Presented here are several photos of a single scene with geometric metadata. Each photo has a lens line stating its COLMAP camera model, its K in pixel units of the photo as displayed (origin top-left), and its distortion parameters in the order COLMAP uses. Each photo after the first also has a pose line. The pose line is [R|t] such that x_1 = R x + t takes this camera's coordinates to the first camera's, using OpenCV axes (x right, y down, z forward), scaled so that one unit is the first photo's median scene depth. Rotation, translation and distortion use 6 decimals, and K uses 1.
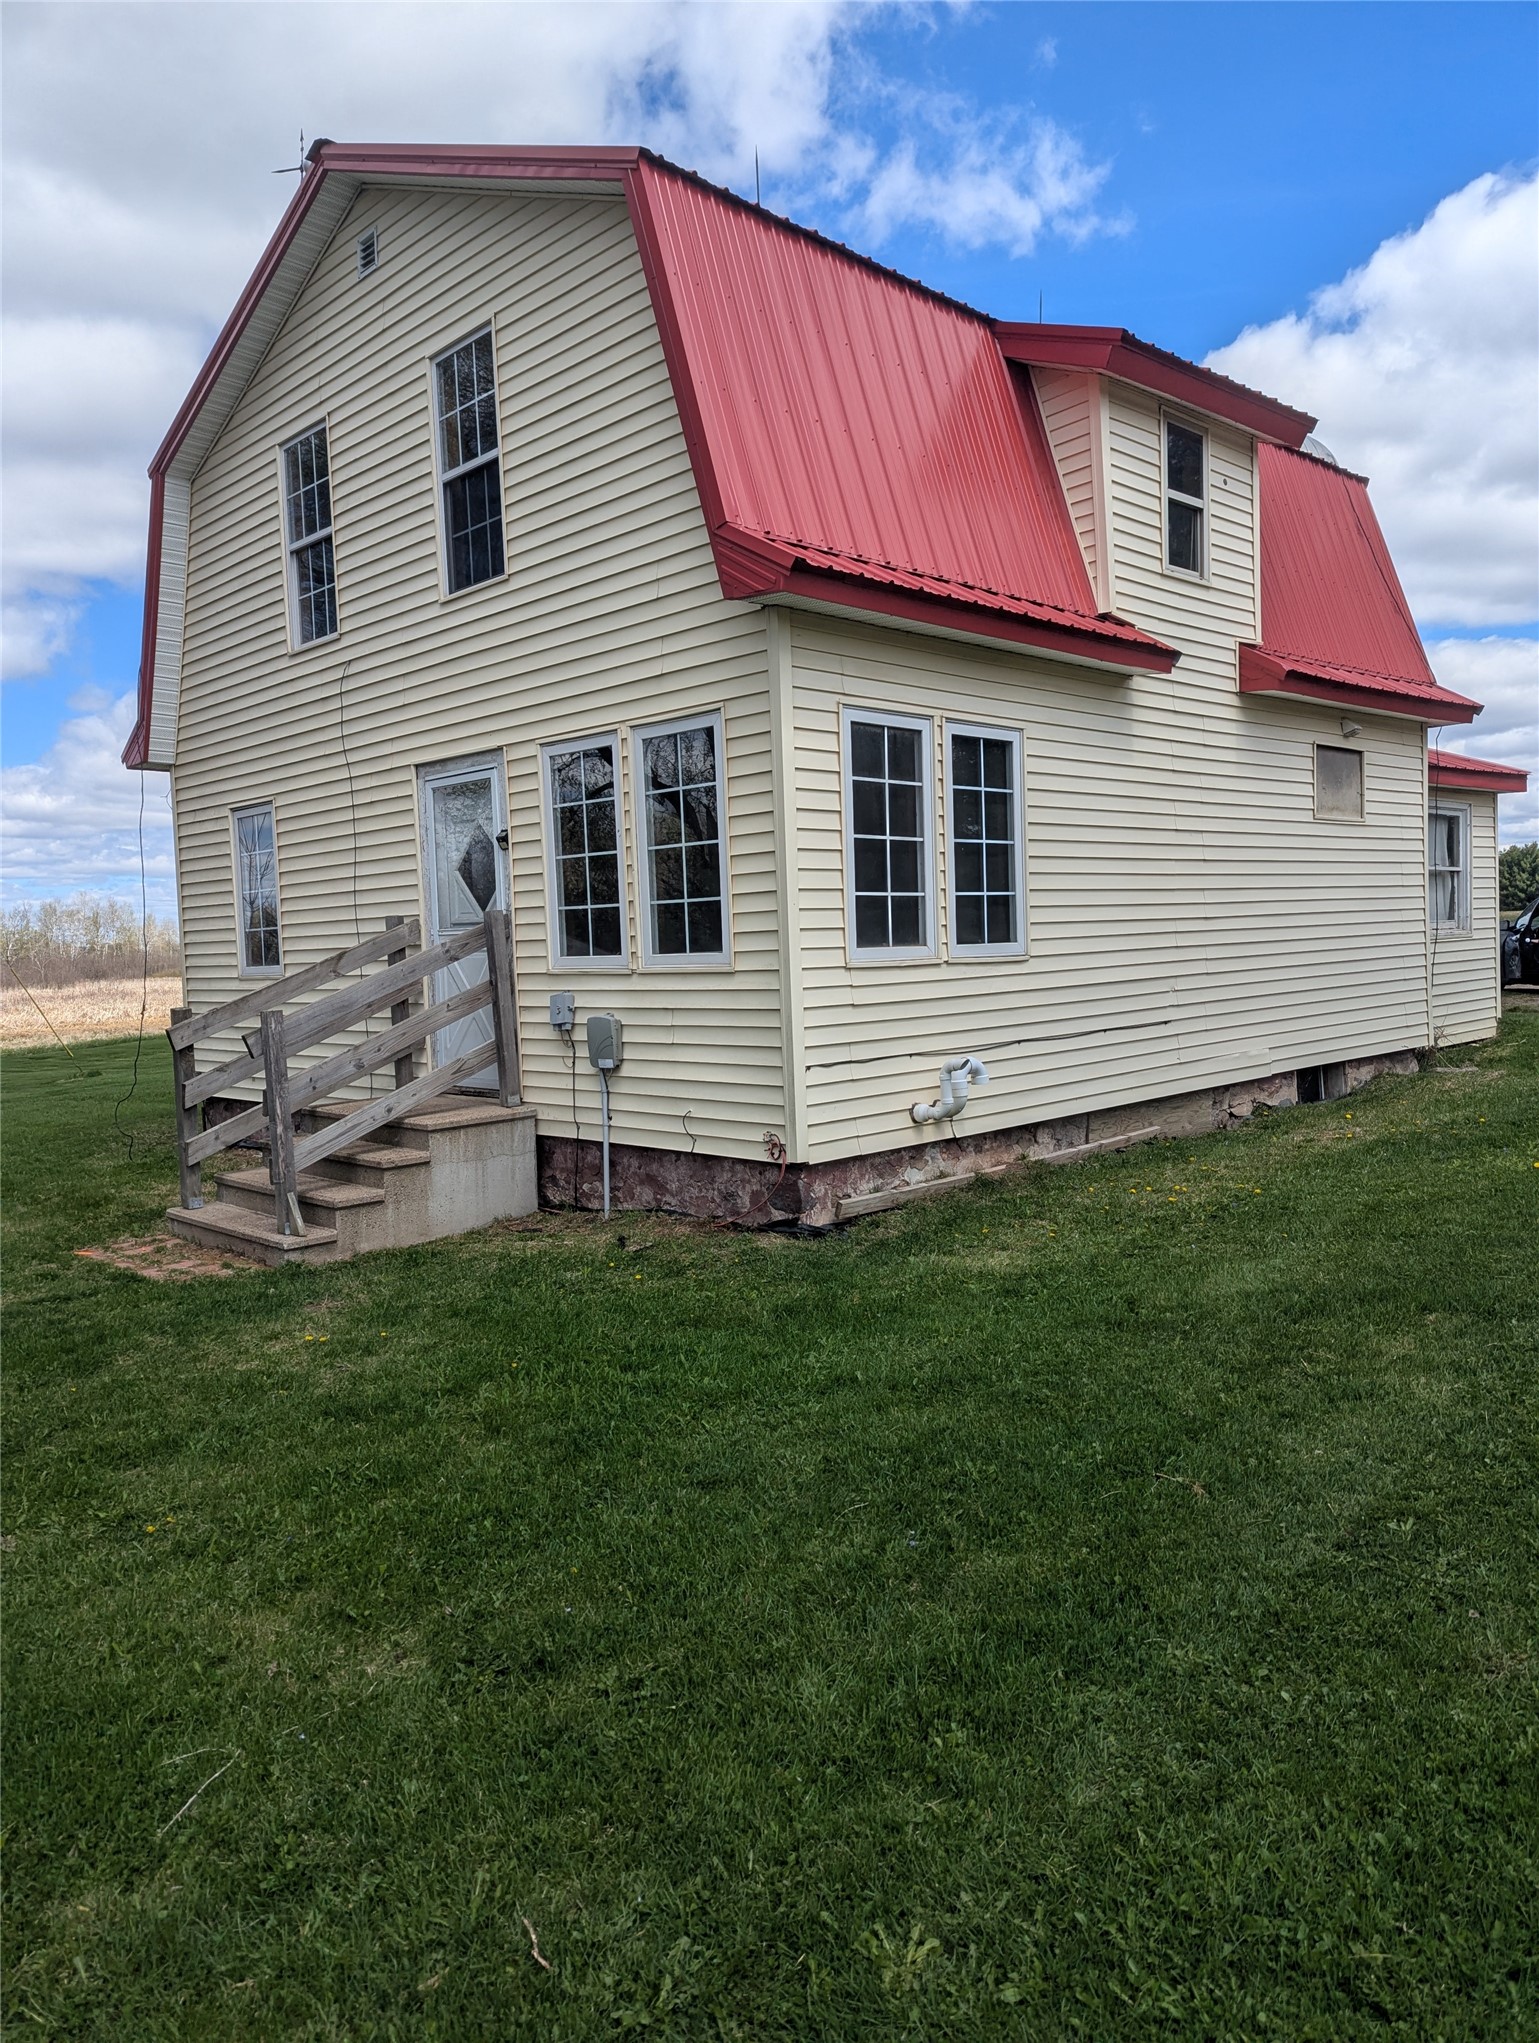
lens RADIAL K [[1435.1, 0, 782.2], [0, 1435.1, 1026.2], [0, 0, 1]] dist [0.059317, -0.049846]
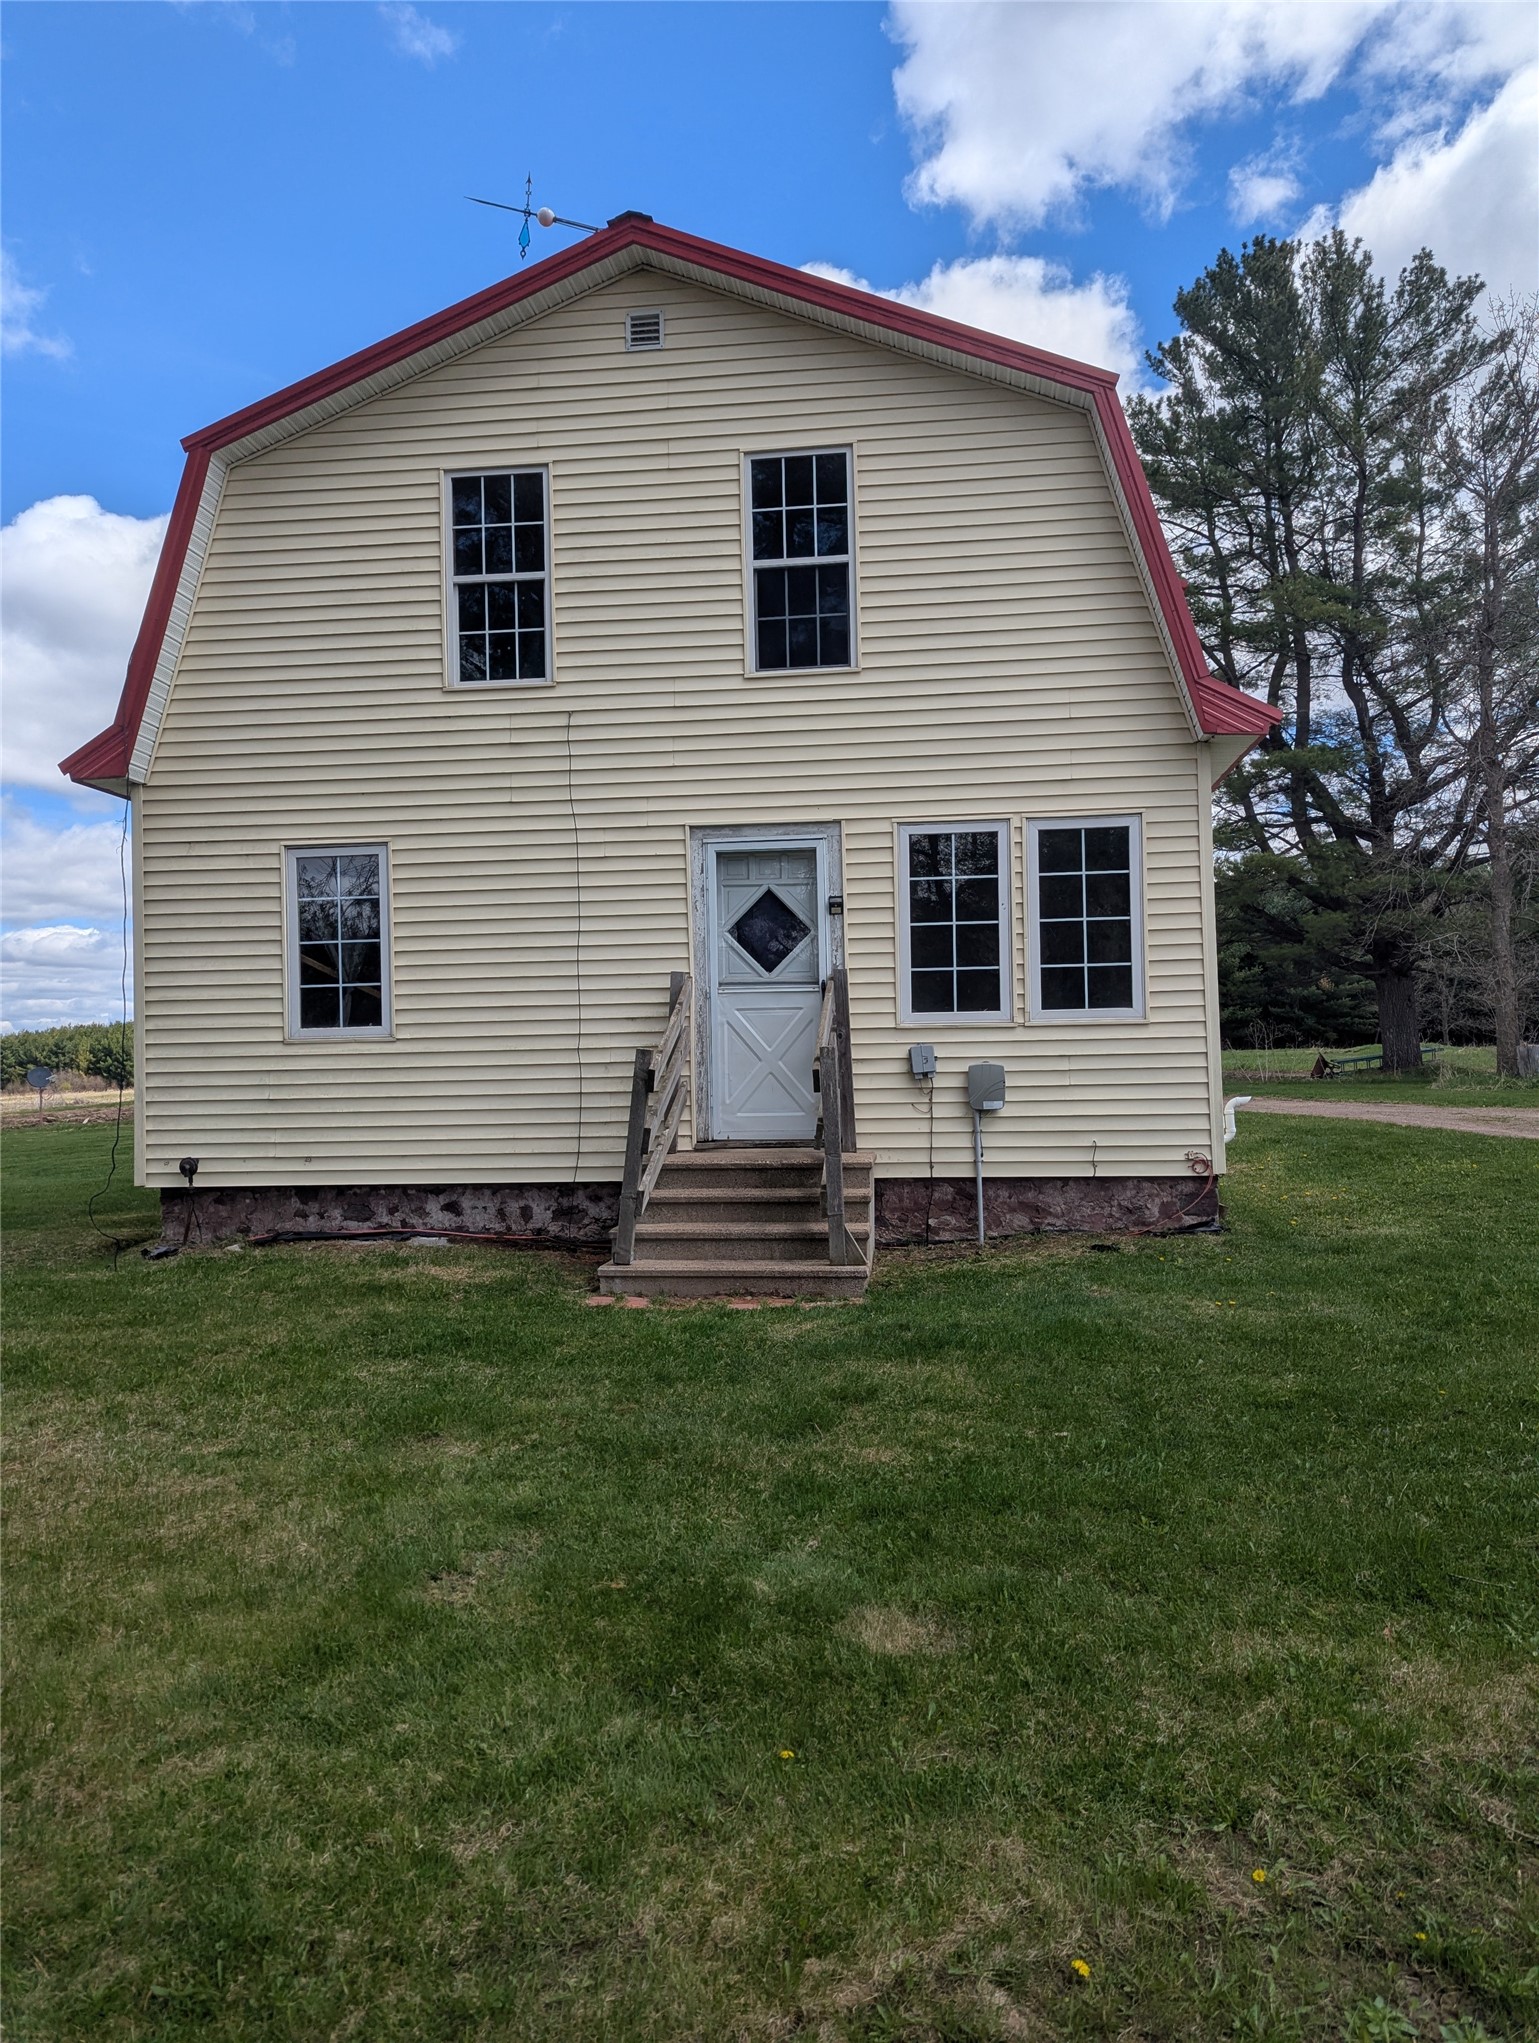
lens RADIAL K [[1435.1, 0, 731.6], [0, 1435.1, 1034.2], [0, 0, 1]] dist [0.059317, -0.049846]
pose [[0.775150, 0.030250, 0.631053, -0.941981], [0.029660, 0.996009, -0.084177, 0.055748], [-0.631081, 0.083967, 0.771159, 0.232383]]
